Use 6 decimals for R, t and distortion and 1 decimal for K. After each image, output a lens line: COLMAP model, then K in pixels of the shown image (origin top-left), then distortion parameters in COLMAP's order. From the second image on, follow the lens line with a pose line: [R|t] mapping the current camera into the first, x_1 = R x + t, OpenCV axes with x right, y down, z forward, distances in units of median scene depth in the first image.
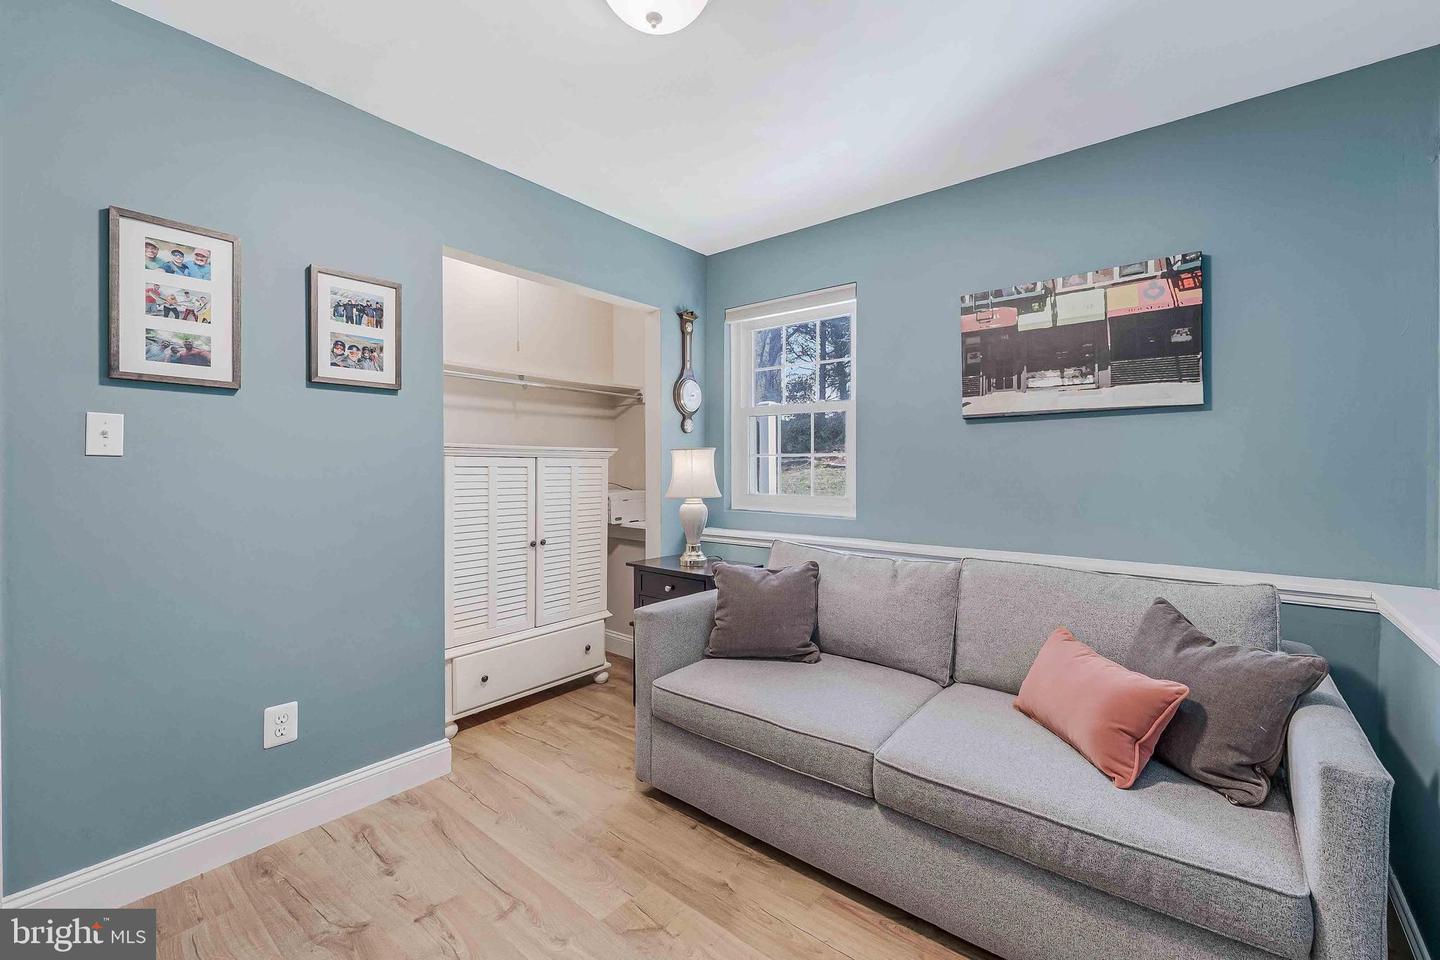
lens RADIAL K [[593.6, 0, 720.6], [0, 593.6, 470.1], [0, 0, 1]] dist [0.000084, 0.000184]
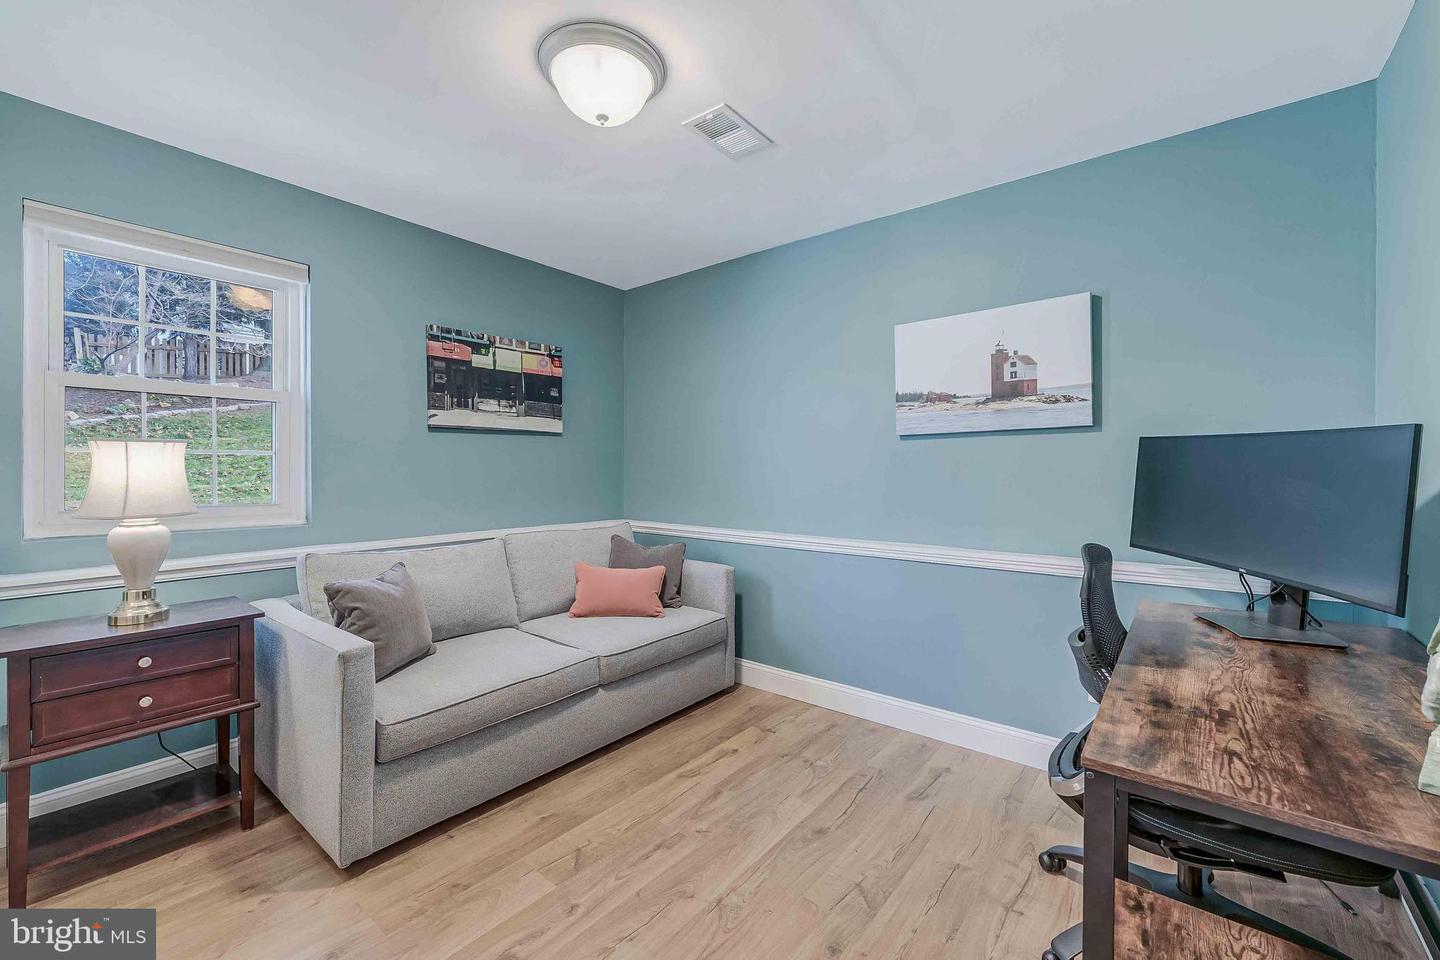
lens RADIAL K [[585.5, 0, 722.8], [0, 585.5, 468.5], [0, 0, 1]] dist [0.000734, -0.000009]
pose [[-0.008087, -0.000953, 0.999967, -0.849279], [0.004613, 0.999989, 0.000991, -0.002947], [-0.999957, 0.004621, -0.008083, 0.467809]]
